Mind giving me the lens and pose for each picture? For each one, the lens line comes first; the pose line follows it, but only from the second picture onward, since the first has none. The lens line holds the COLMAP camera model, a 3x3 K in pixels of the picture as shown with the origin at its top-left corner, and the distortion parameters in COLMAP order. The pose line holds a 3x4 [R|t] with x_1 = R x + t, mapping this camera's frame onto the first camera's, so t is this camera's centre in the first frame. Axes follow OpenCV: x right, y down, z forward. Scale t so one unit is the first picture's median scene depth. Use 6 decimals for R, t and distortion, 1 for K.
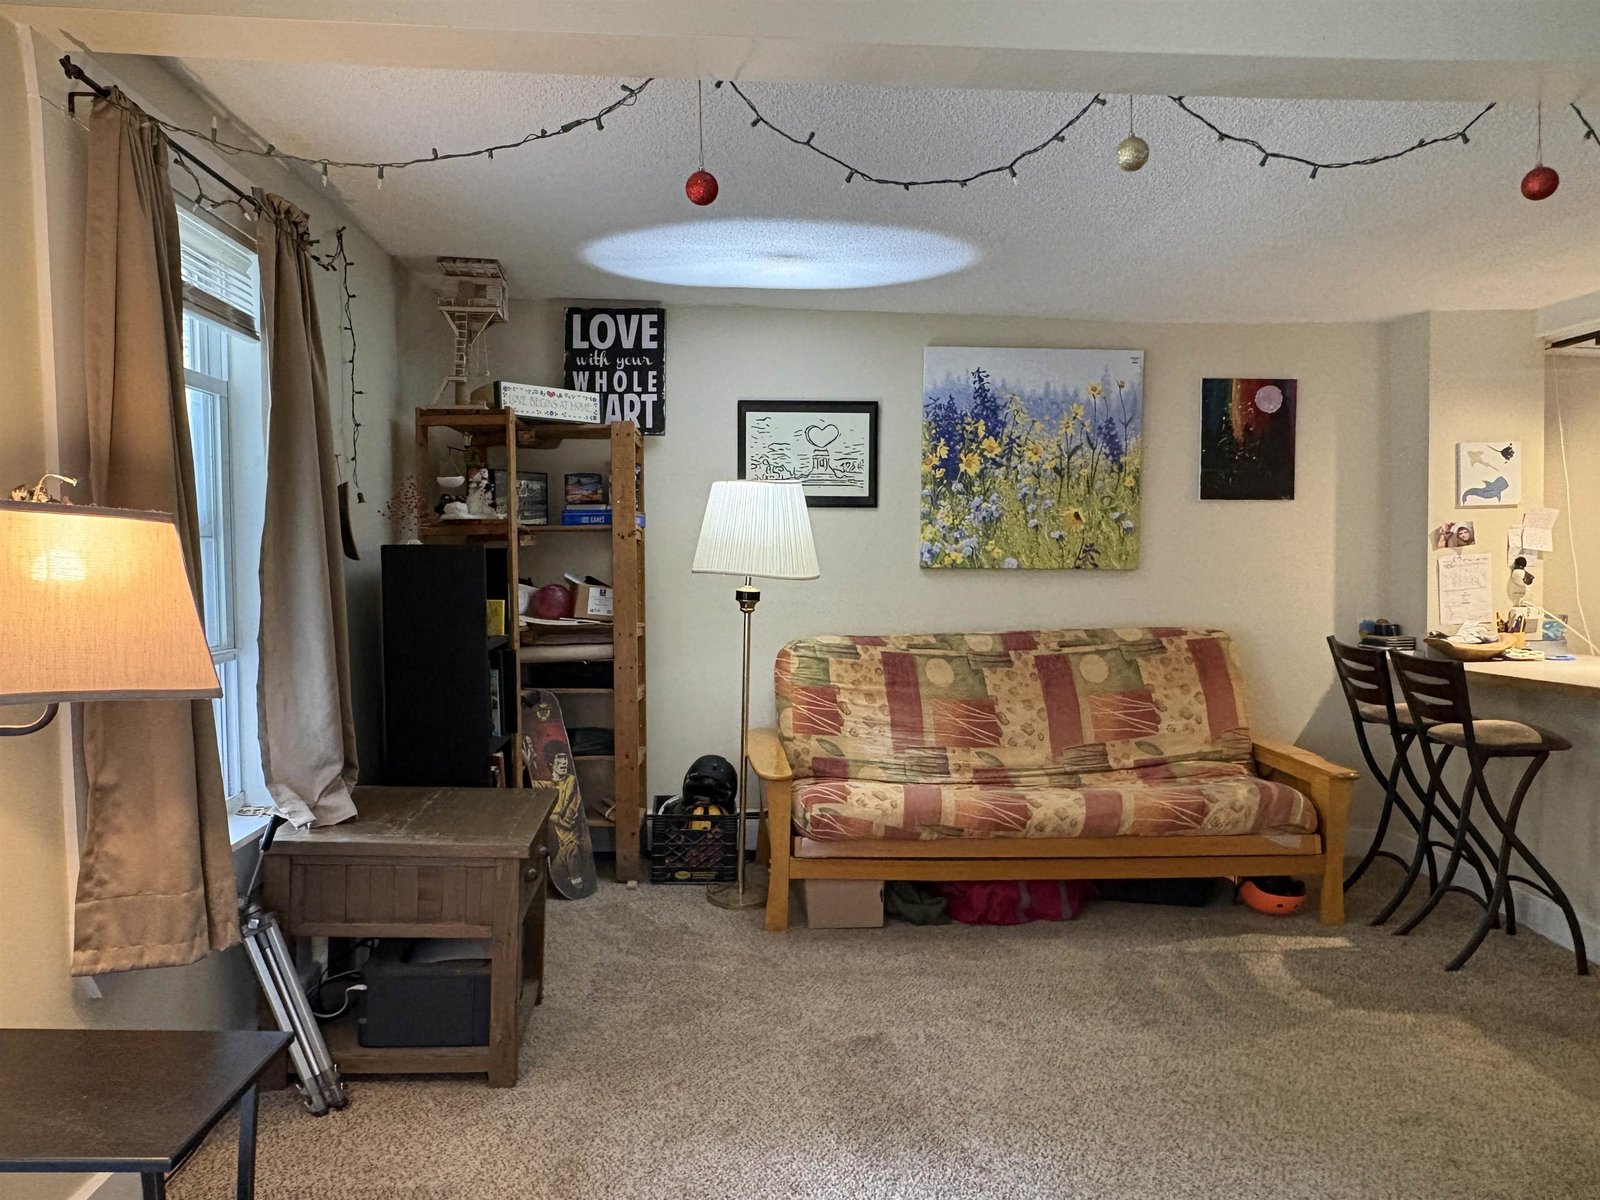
lens RADIAL K [[1109.0, 0, 794.1], [0, 1109.0, 604.2], [0, 0, 1]] dist [-0.008200, 0.004912]
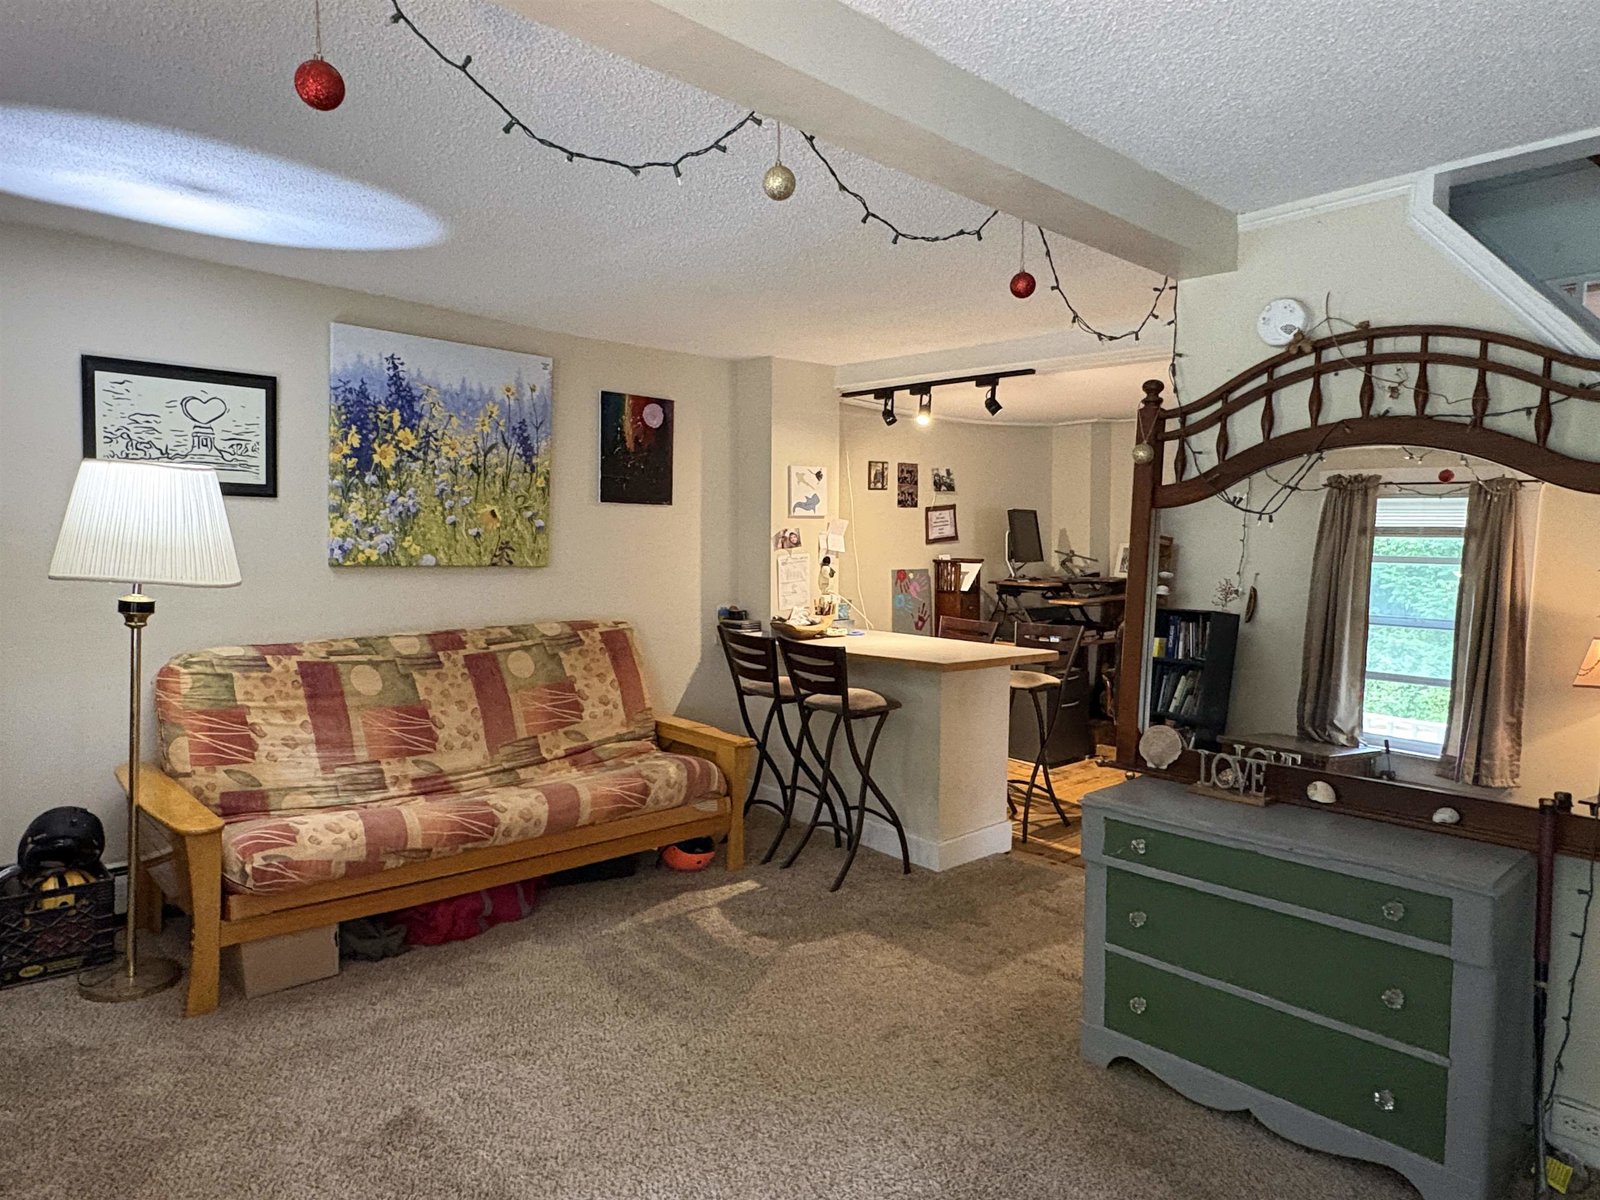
lens RADIAL K [[983.8, 0, 786.0], [0, 983.8, 602.4], [0, 0, 1]] dist [-0.002331, 0.005664]
pose [[0.769608, -0.027341, 0.637931, -0.120920], [0.008457, 0.999432, 0.032631, -0.026916], [-0.638461, -0.019718, 0.769402, 0.141460]]
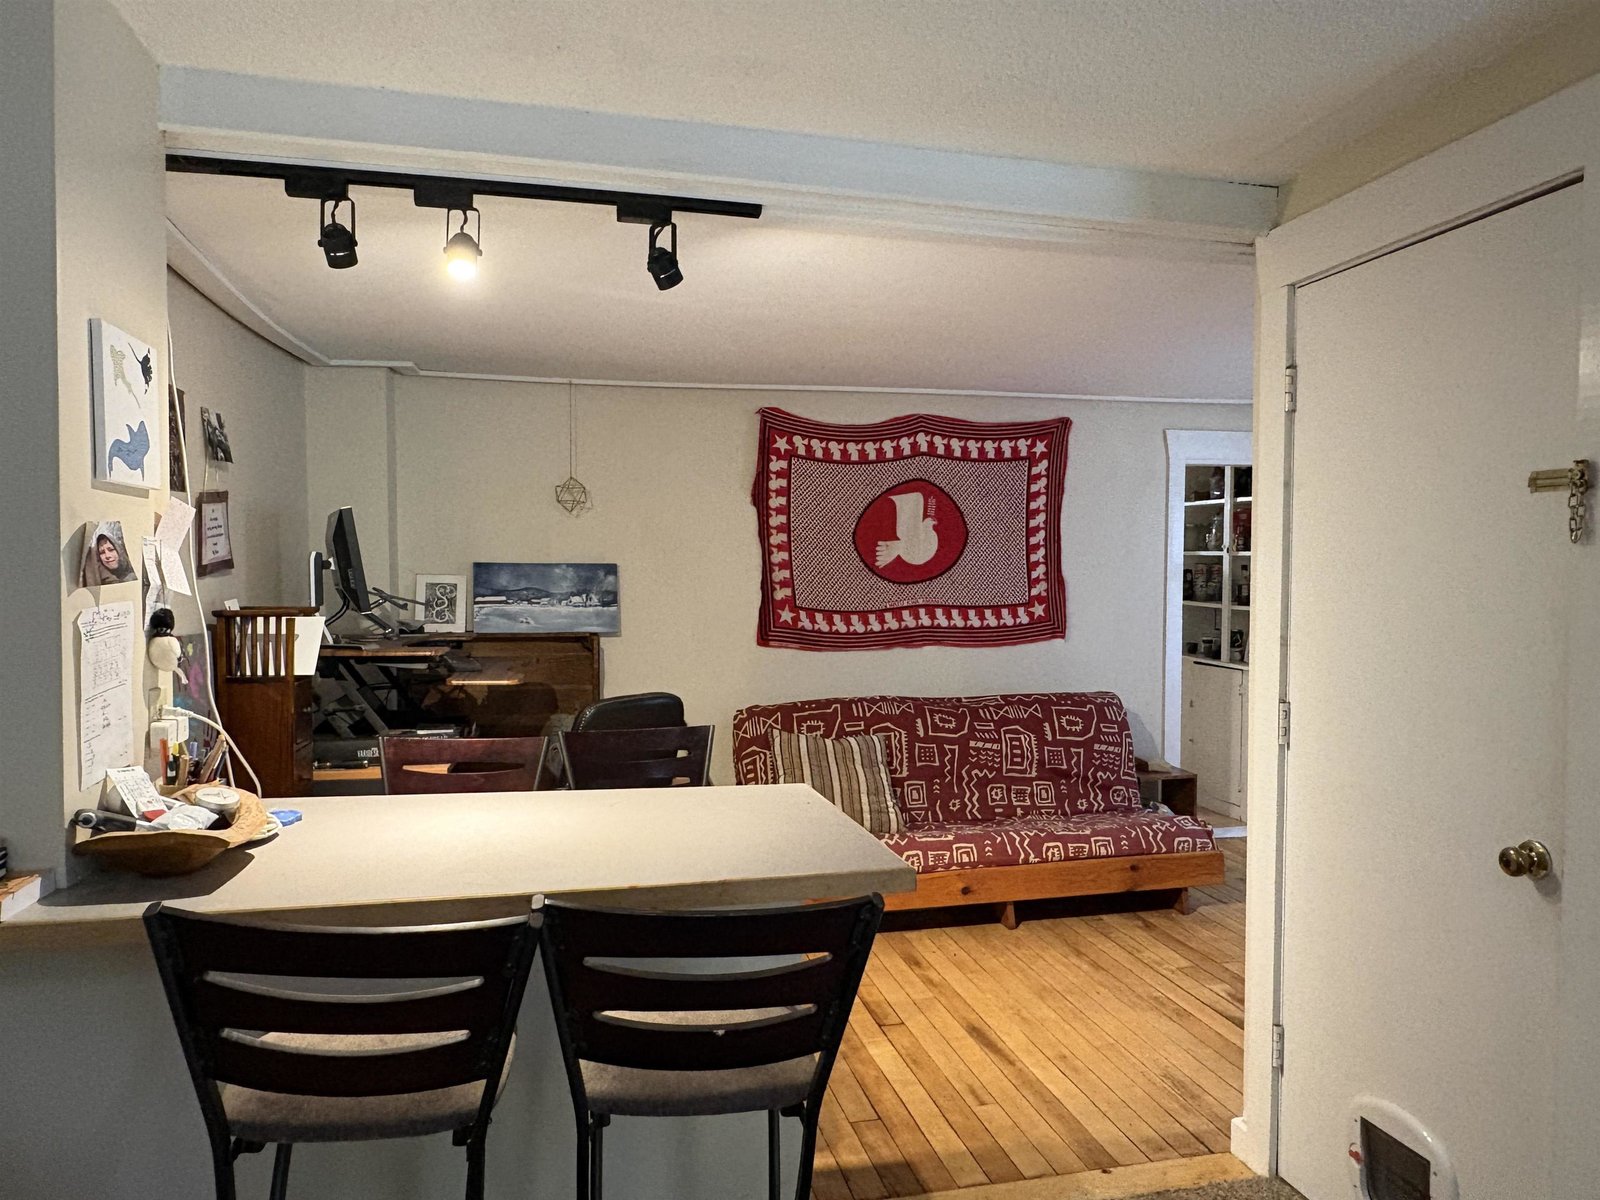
lens RADIAL K [[1109.0, 0, 796.6], [0, 1109.0, 592.6], [0, 0, 1]] dist [-0.008200, 0.004912]
pose [[-0.176120, -0.002606, 0.984365, 0.174474], [0.038800, 0.999201, 0.009587, -0.043922], [-0.983604, 0.039882, -0.175878, 0.836660]]
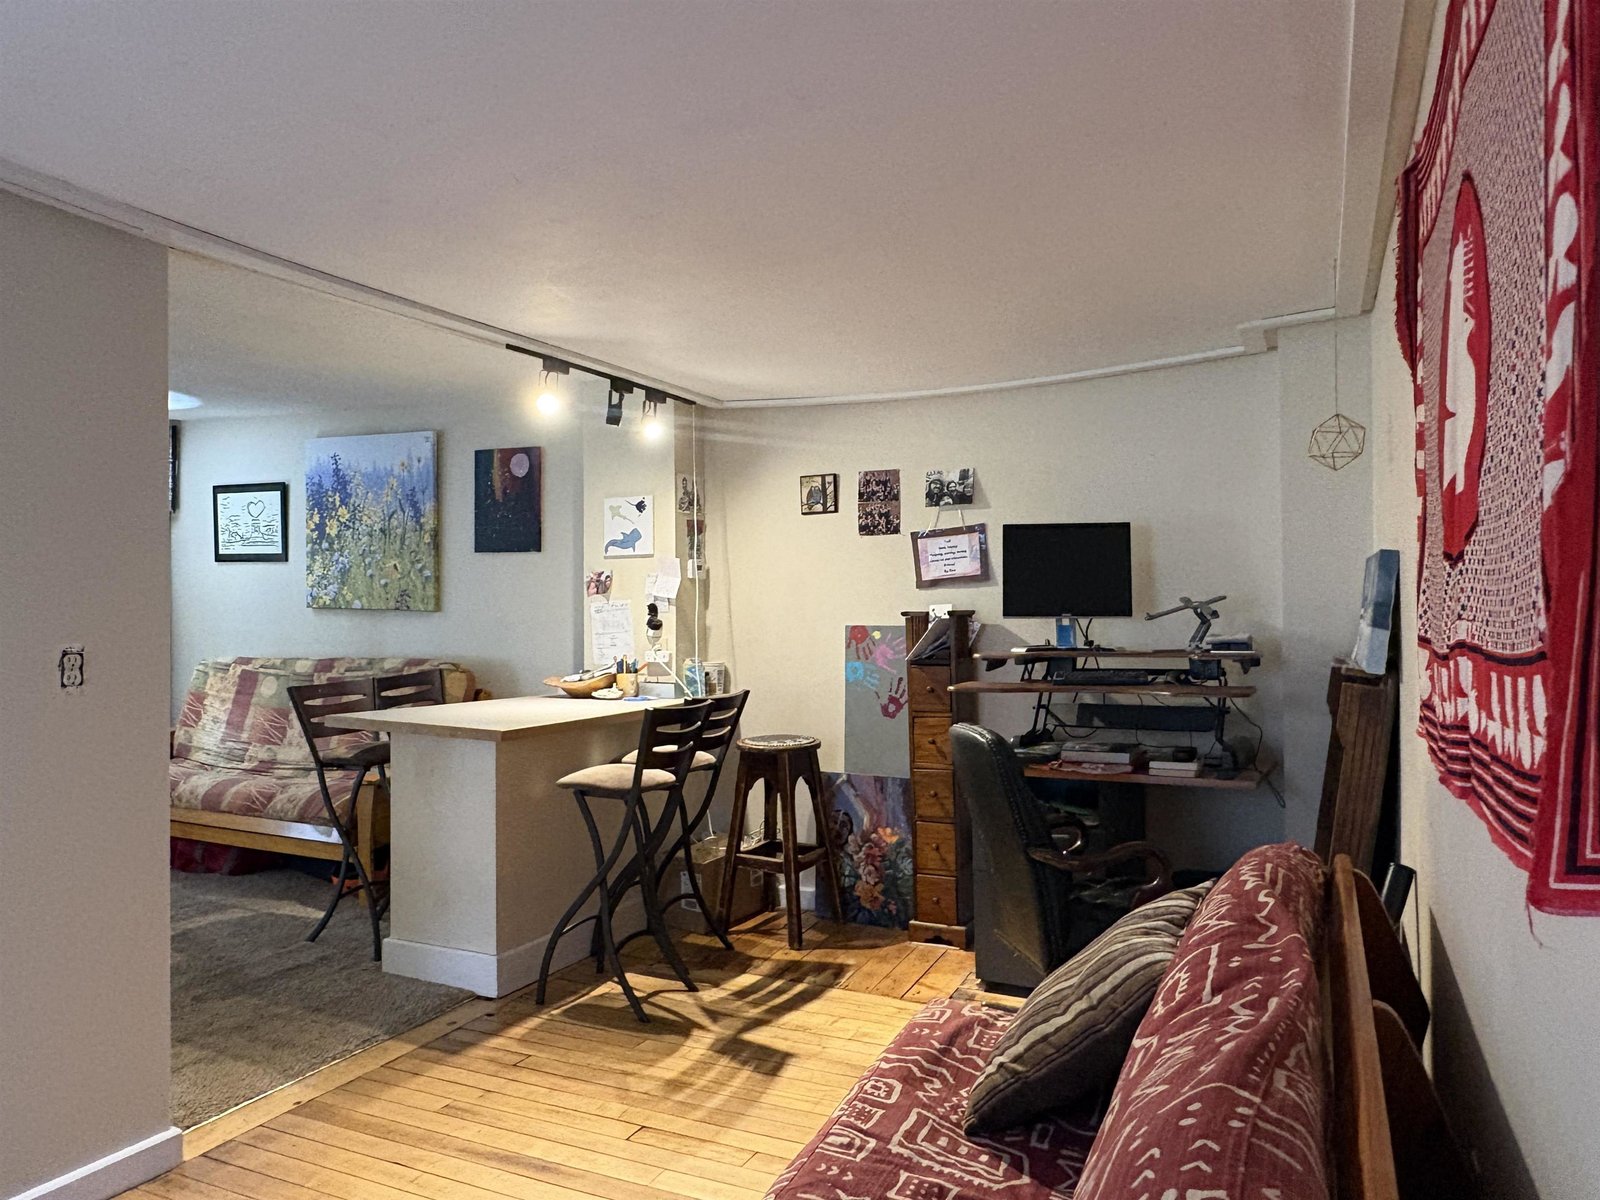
lens RADIAL K [[1109.0, 0, 790.3], [0, 1109.0, 610.7], [0, 0, 1]] dist [-0.008200, 0.004912]
pose [[0.879608, 0.012987, -0.475522, 1.295695], [-0.025306, 0.999489, -0.019513, -0.018802], [0.475026, 0.029197, 0.879487, 0.129132]]
